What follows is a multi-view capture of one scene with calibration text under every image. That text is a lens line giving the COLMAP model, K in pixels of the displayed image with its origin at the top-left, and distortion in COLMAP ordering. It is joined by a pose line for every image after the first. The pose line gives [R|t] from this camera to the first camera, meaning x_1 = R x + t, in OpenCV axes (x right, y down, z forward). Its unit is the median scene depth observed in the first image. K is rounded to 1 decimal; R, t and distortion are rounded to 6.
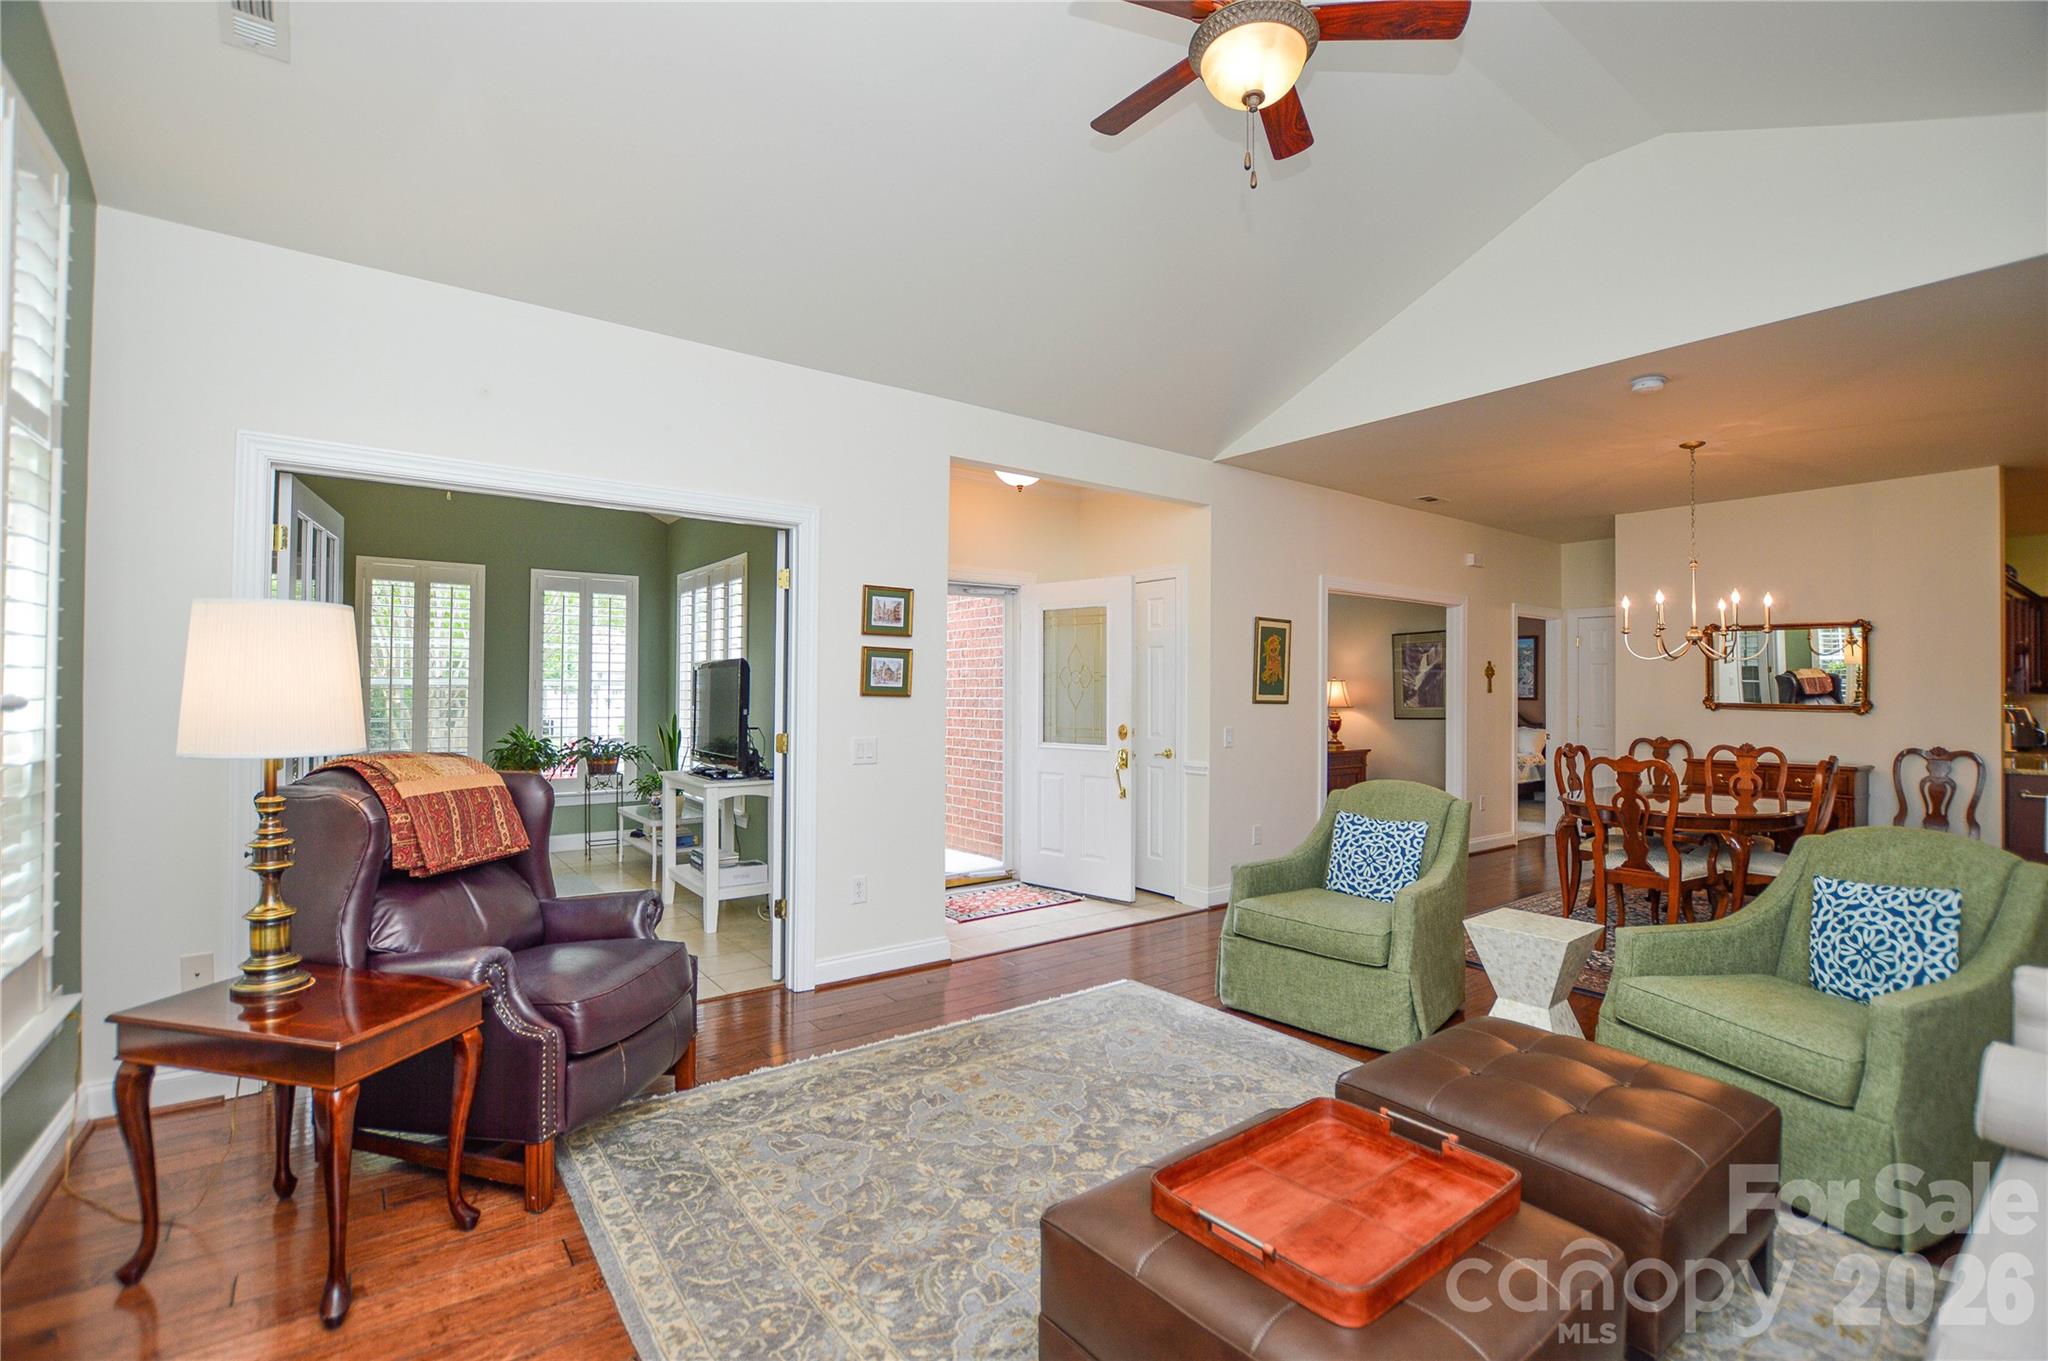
lens RADIAL K [[918.9, 0, 1019.3], [0, 918.9, 682.2], [0, 0, 1]] dist [-0.033236, 0.000049]
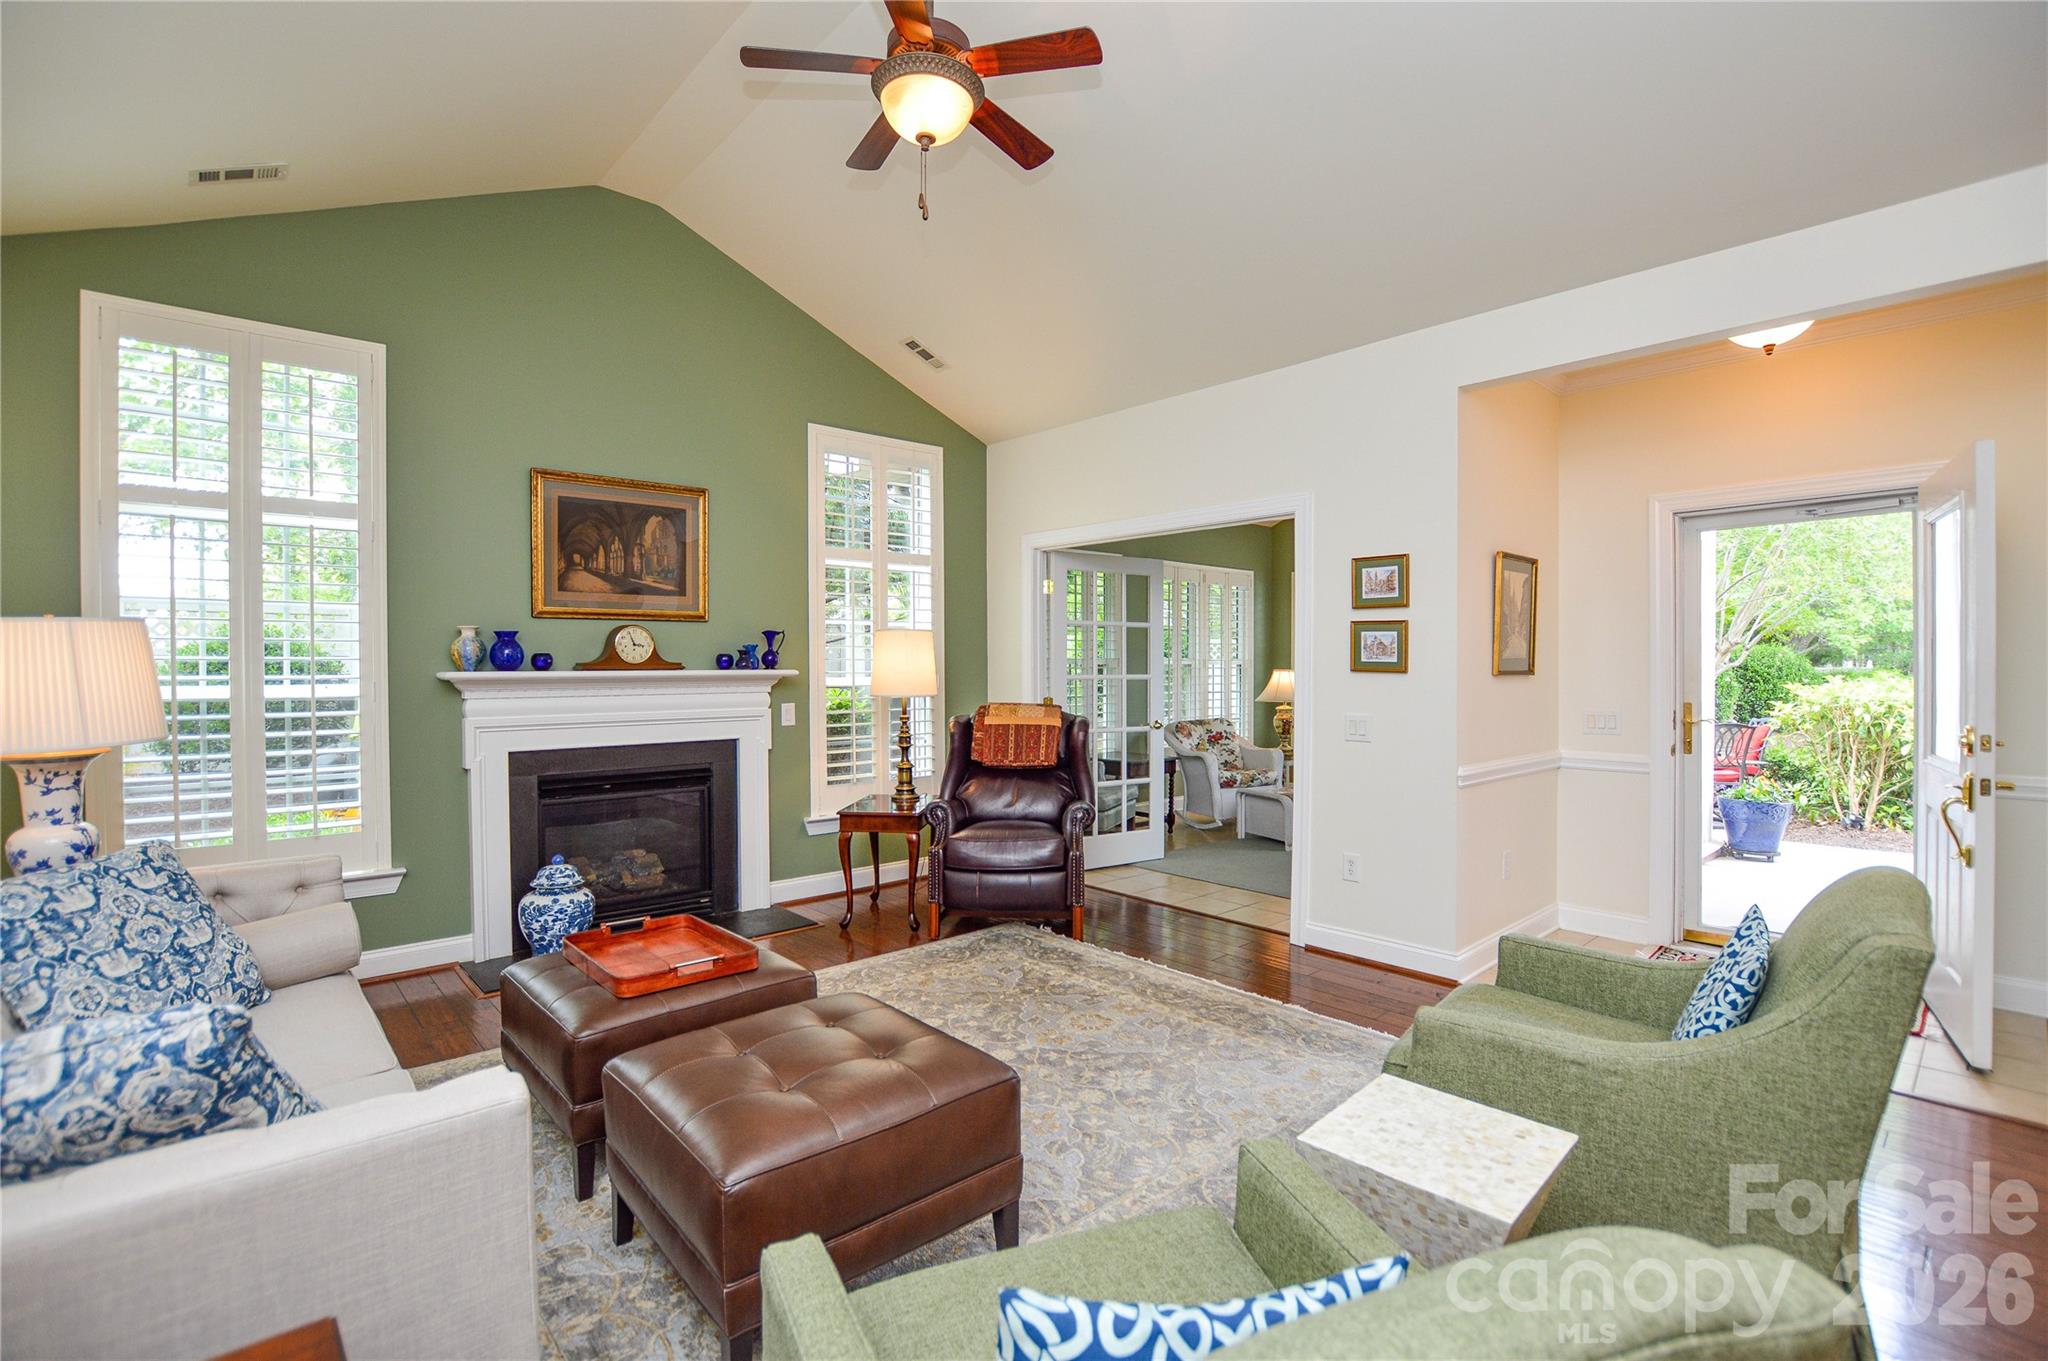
lens RADIAL K [[918.9, 0, 1019.3], [0, 918.9, 682.2], [0, 0, 1]] dist [-0.033236, 0.000049]
pose [[0.086464, 0.008132, -0.996222, 1.060981], [0.011698, 0.999889, 0.009177, 0.017740], [0.996186, -0.012448, 0.086360, 0.764532]]
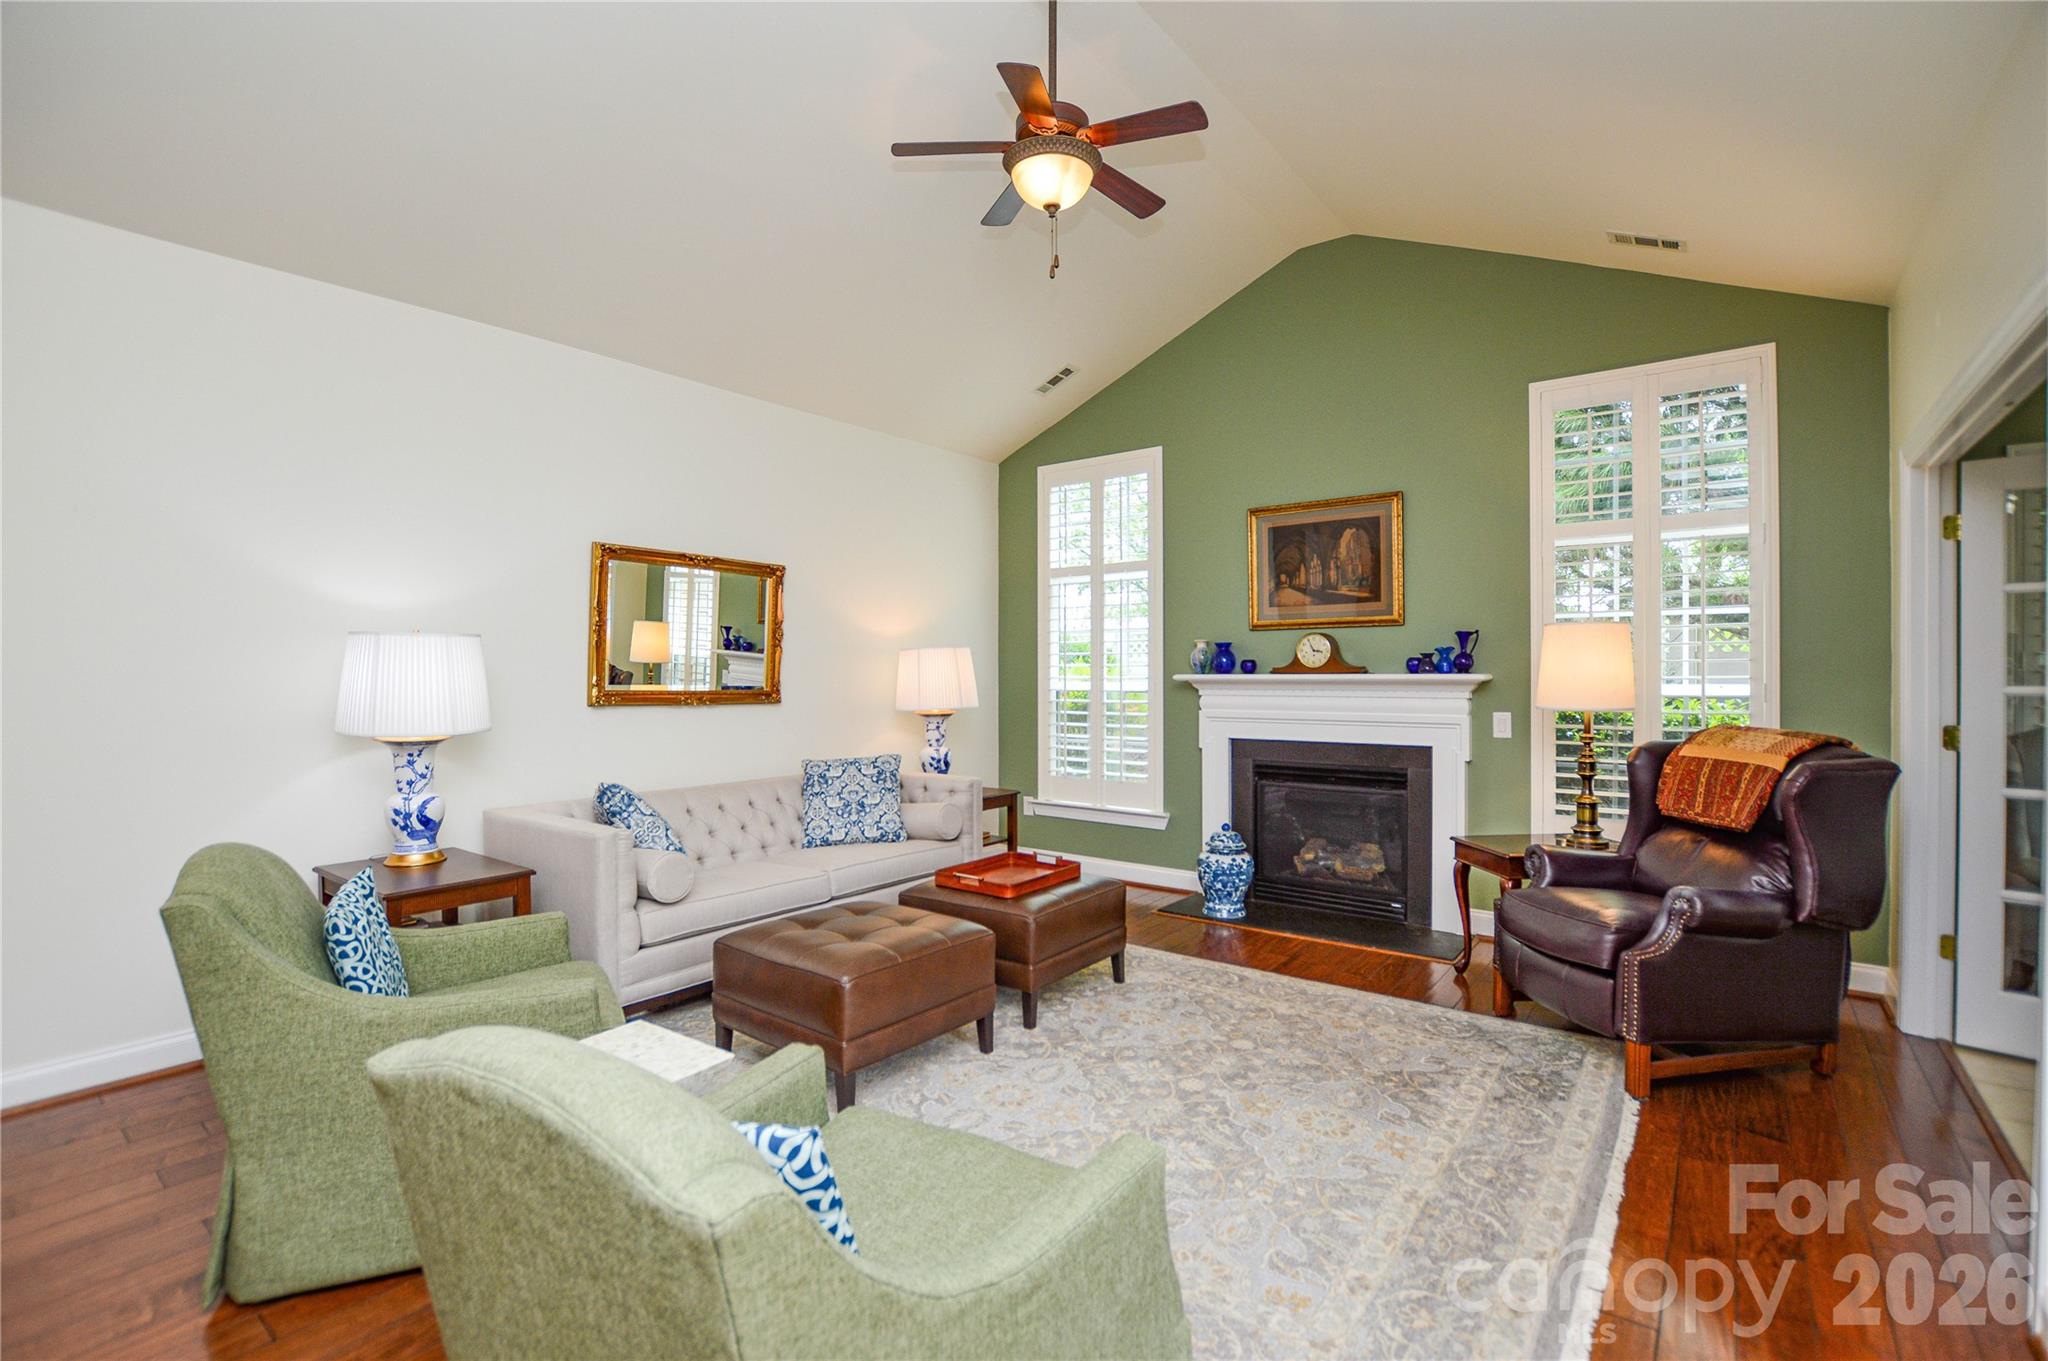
lens RADIAL K [[918.9, 0, 1019.3], [0, 918.9, 682.2], [0, 0, 1]] dist [-0.033236, 0.000049]
pose [[-0.964751, -0.003359, -0.263143, 0.484974], [-0.003374, 0.999994, -0.000394, 0.021898], [0.263142, 0.000508, -0.964757, 1.687477]]
